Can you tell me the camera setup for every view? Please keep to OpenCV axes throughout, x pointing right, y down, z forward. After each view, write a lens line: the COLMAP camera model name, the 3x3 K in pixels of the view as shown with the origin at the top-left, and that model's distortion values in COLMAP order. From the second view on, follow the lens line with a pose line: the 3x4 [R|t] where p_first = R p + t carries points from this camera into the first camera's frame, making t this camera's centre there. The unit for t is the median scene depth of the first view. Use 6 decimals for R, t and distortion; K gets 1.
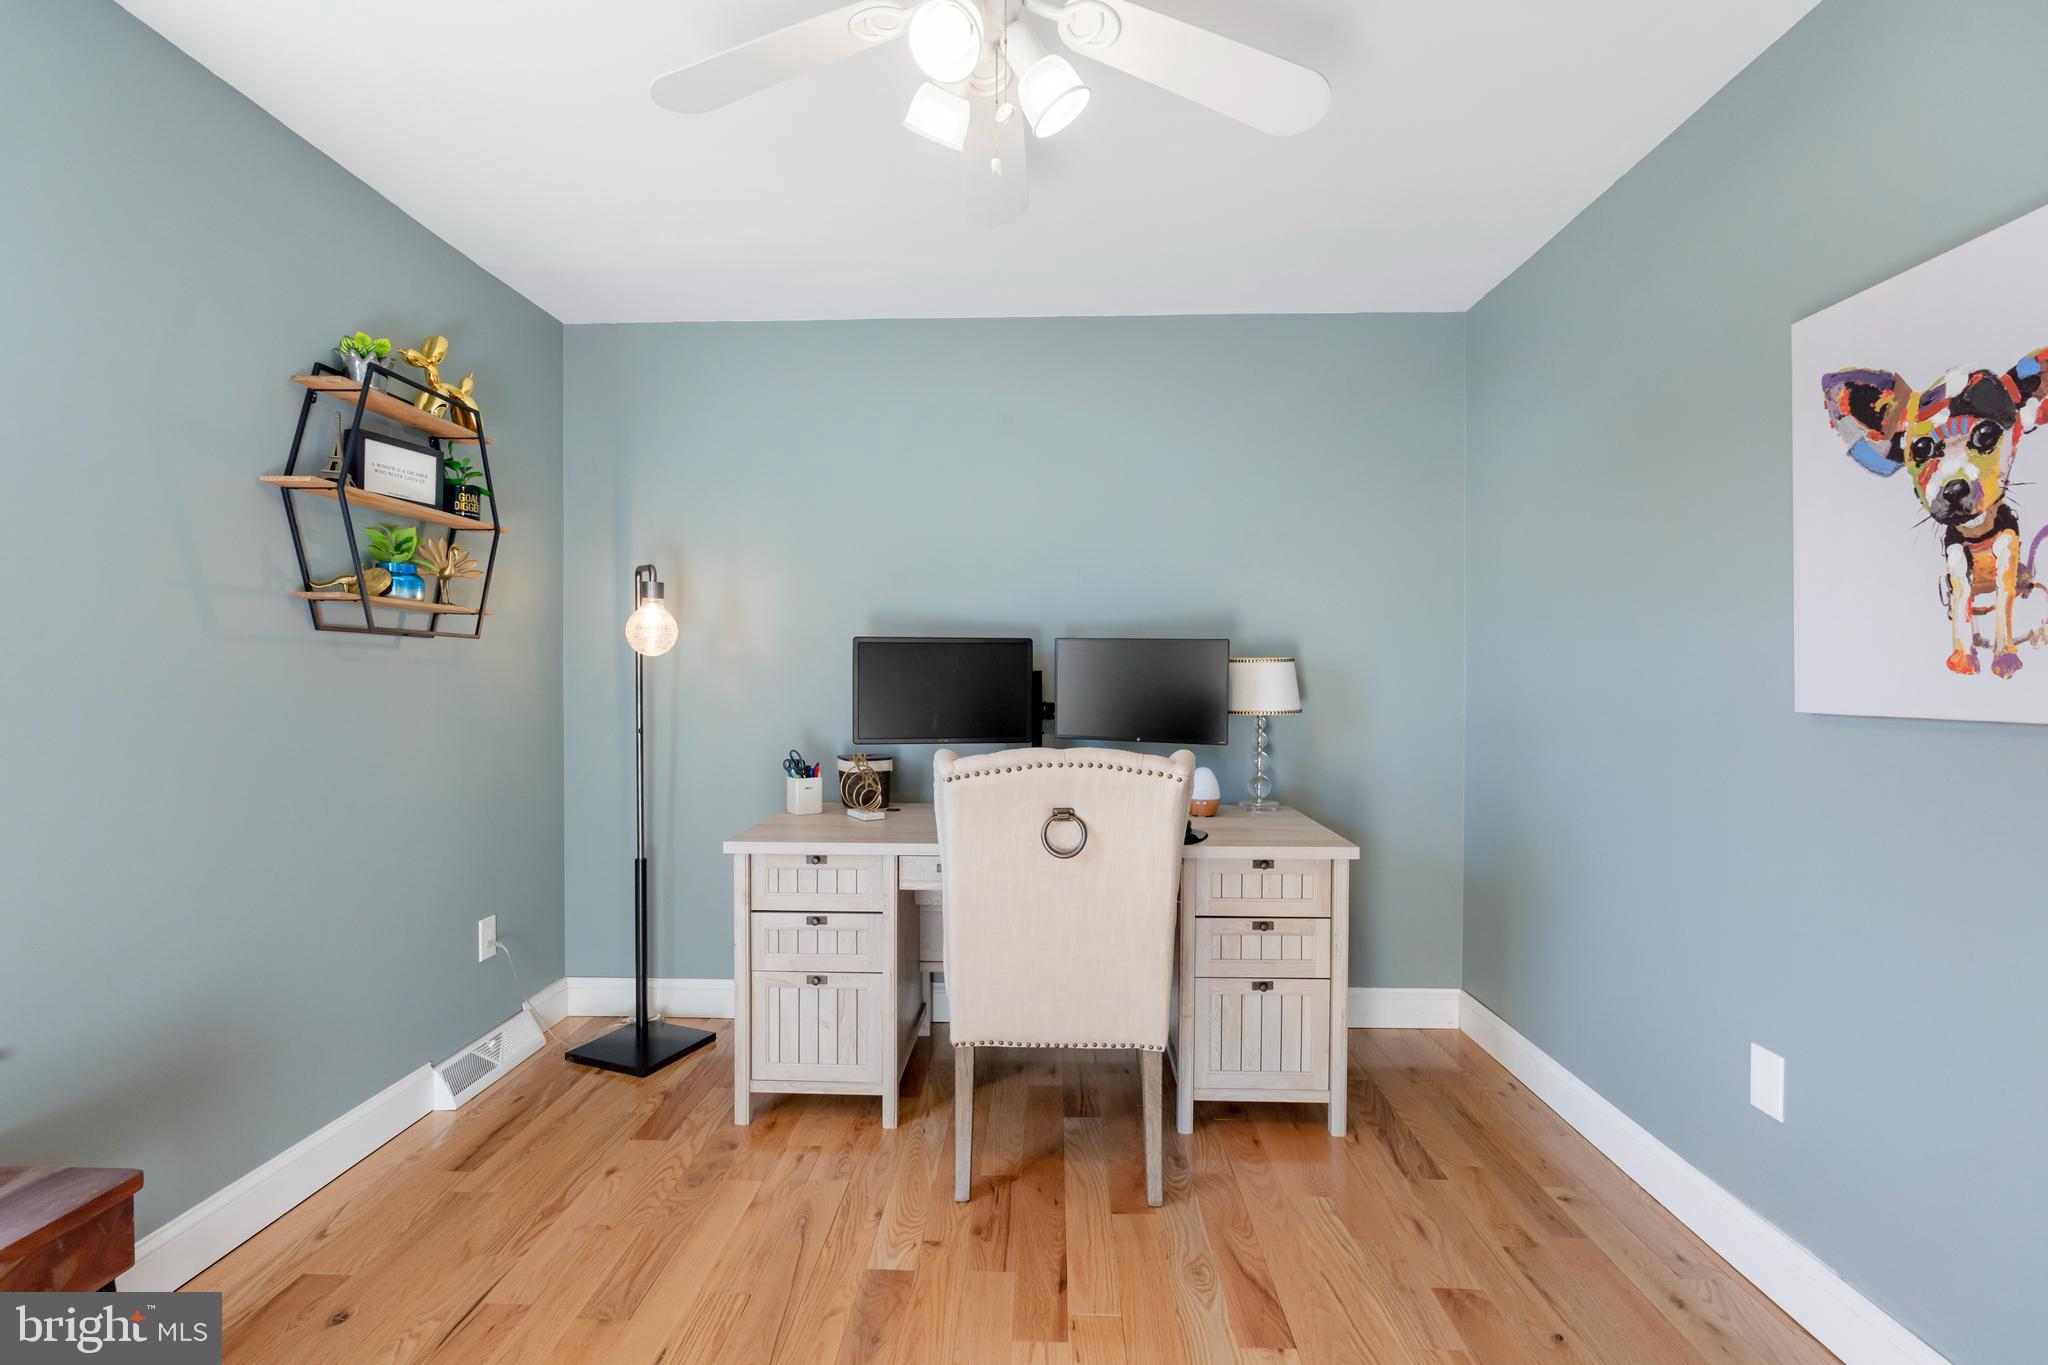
lens RADIAL K [[941.6, 0, 1018.4], [0, 941.6, 694.0], [0, 0, 1]] dist [-0.010364, 0.003338]
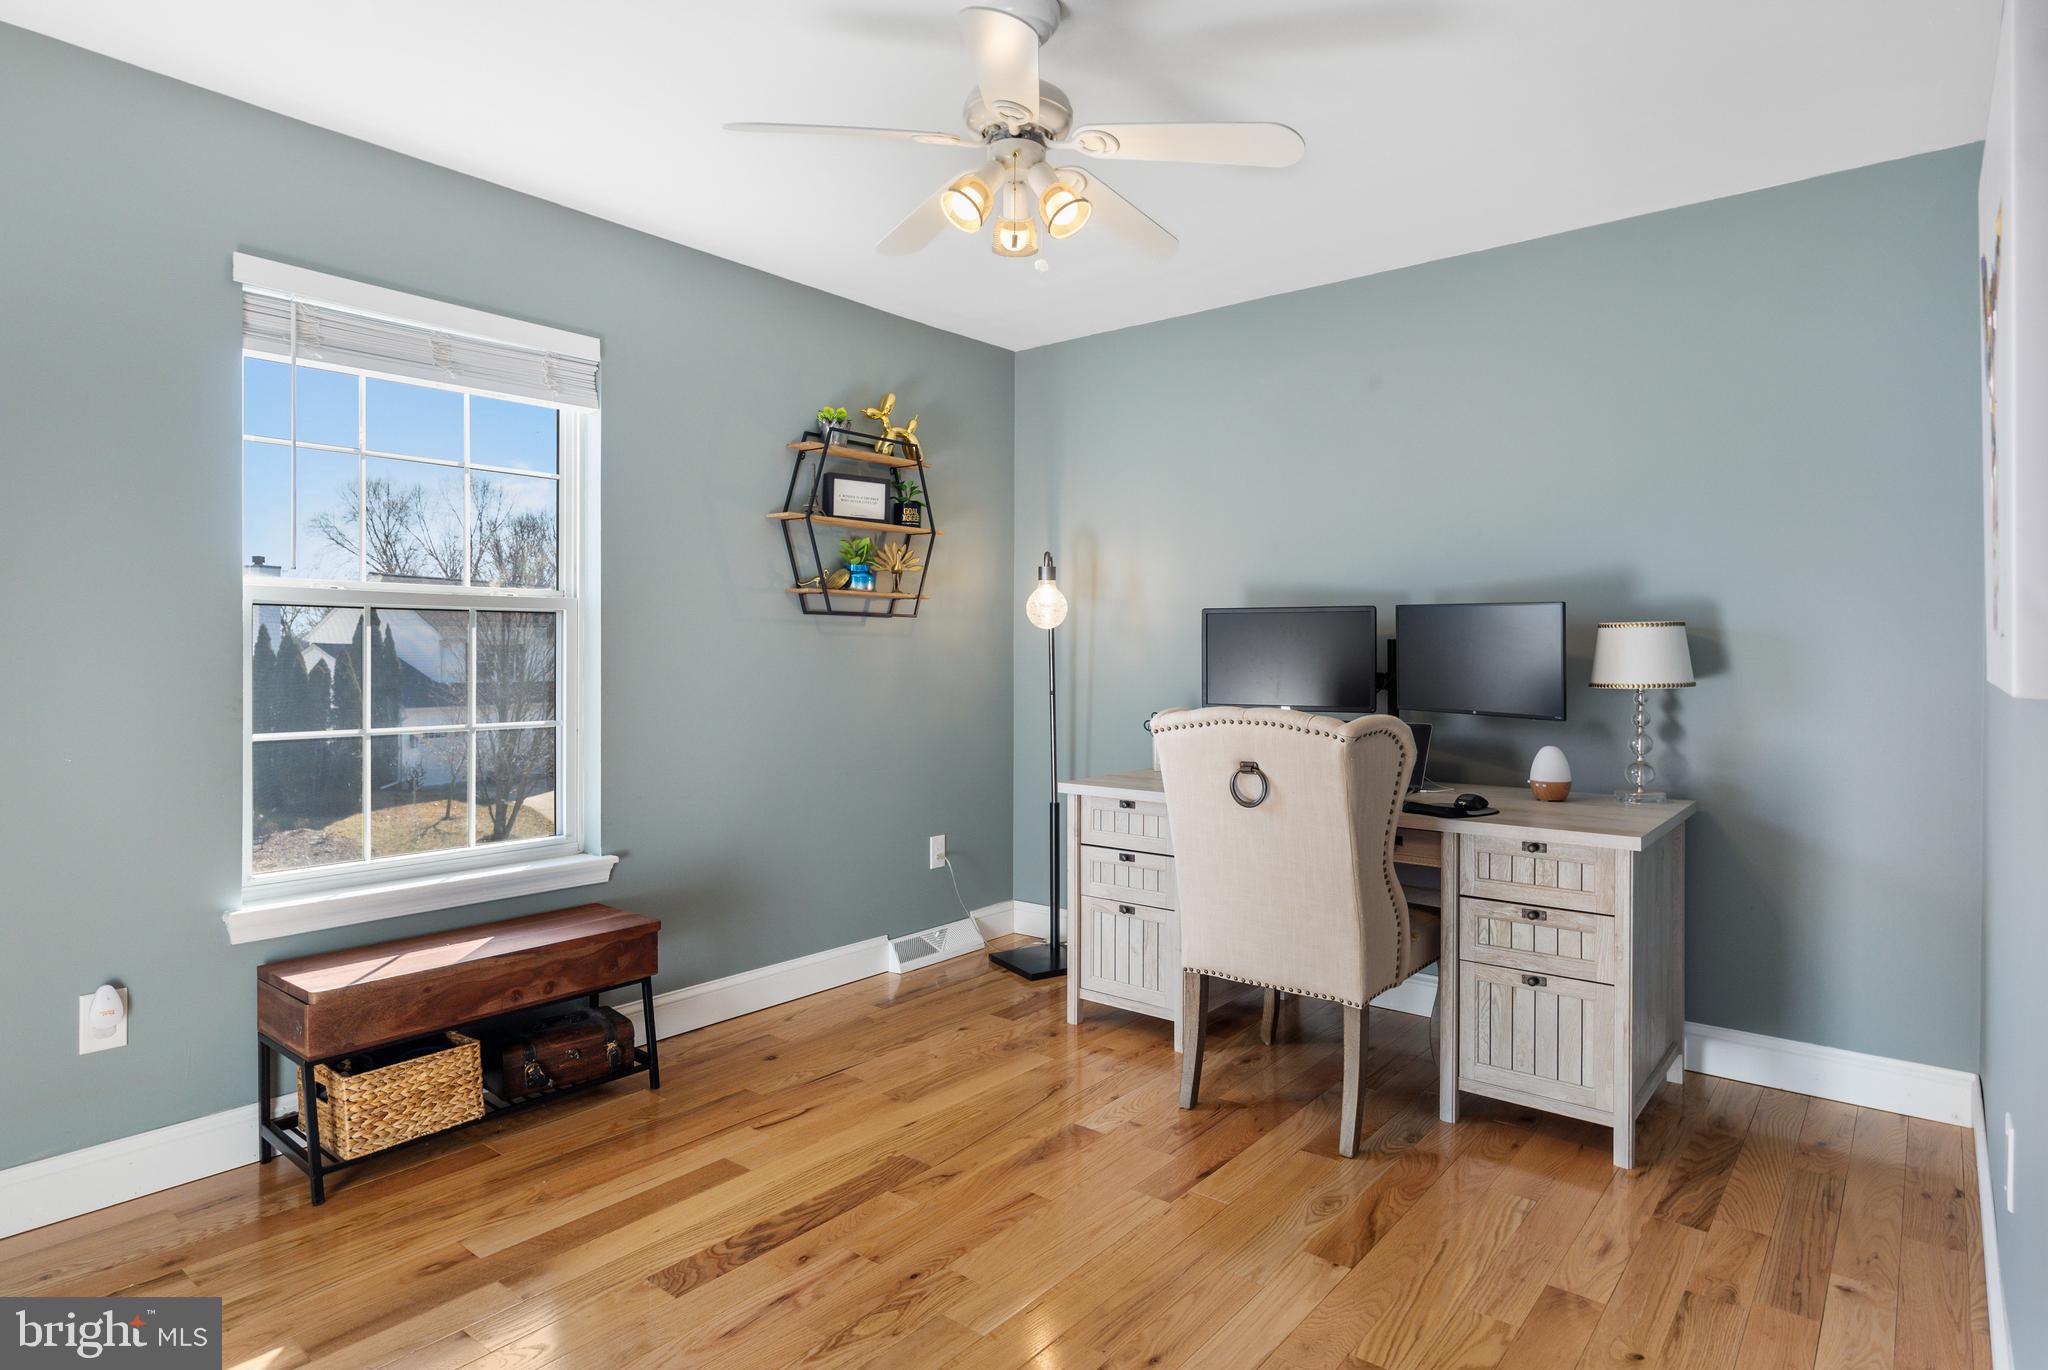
lens RADIAL K [[1109.5, 0, 1026.1], [0, 1109.5, 664.5], [0, 0, 1]] dist [-0.004353, 0.000887]
pose [[0.801790, 0.006542, -0.597570, 0.510080], [-0.011374, 0.999926, -0.004314, 0.013052], [0.597497, 0.010256, 0.801805, -0.164580]]
